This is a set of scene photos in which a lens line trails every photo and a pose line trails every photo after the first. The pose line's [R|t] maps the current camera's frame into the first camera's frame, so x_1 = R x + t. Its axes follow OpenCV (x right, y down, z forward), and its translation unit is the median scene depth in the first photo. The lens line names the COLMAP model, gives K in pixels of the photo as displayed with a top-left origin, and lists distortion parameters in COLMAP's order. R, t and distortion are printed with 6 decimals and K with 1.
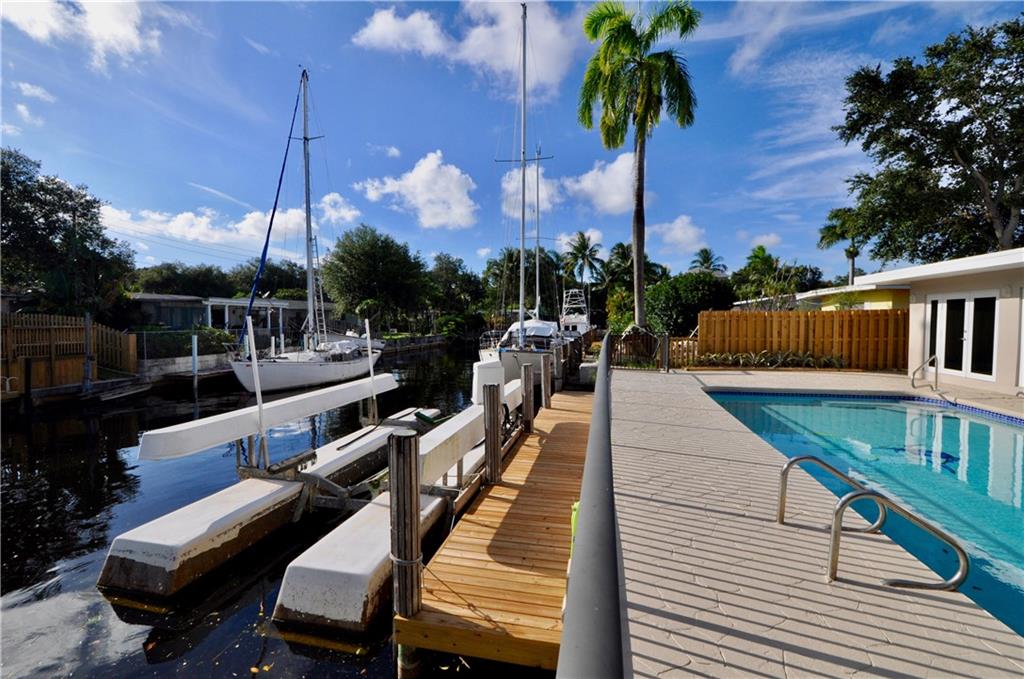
lens RADIAL K [[444.5, 0, 512.0], [0, 444.5, 339.5], [0, 0, 1]] dist [-0.000176, 0.000045]
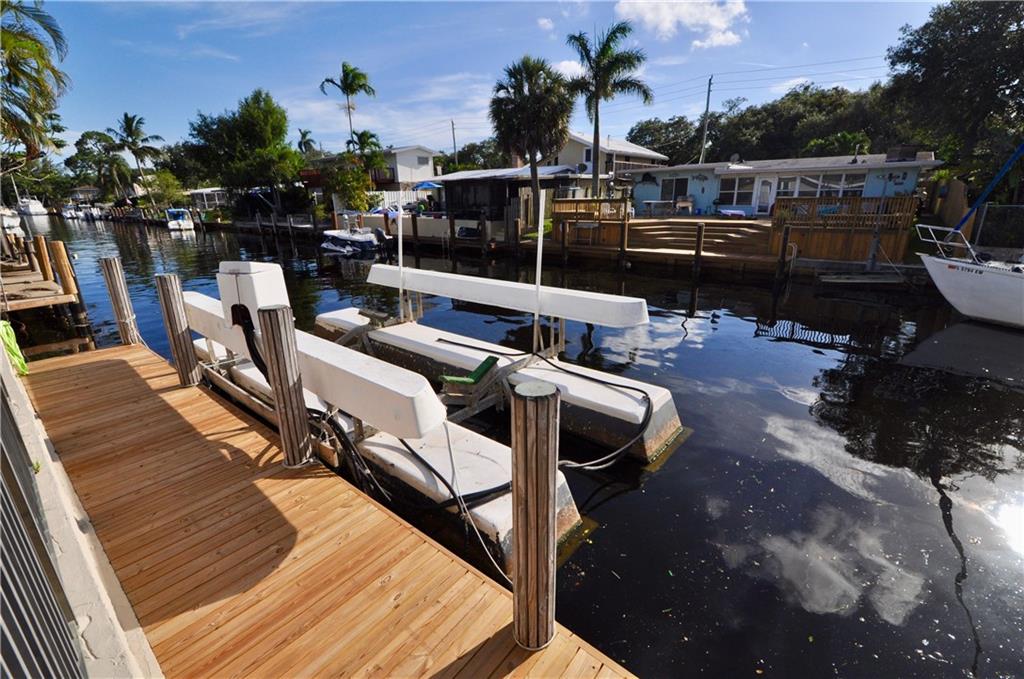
lens RADIAL K [[444.5, 0, 512.0], [0, 444.5, 339.5], [0, 0, 1]] dist [-0.000176, 0.000045]
pose [[-0.464982, 0.277135, -0.840825, 0.058180], [-0.023642, 0.945516, 0.324716, -0.010515], [0.885004, 0.170866, -0.433096, 0.284042]]
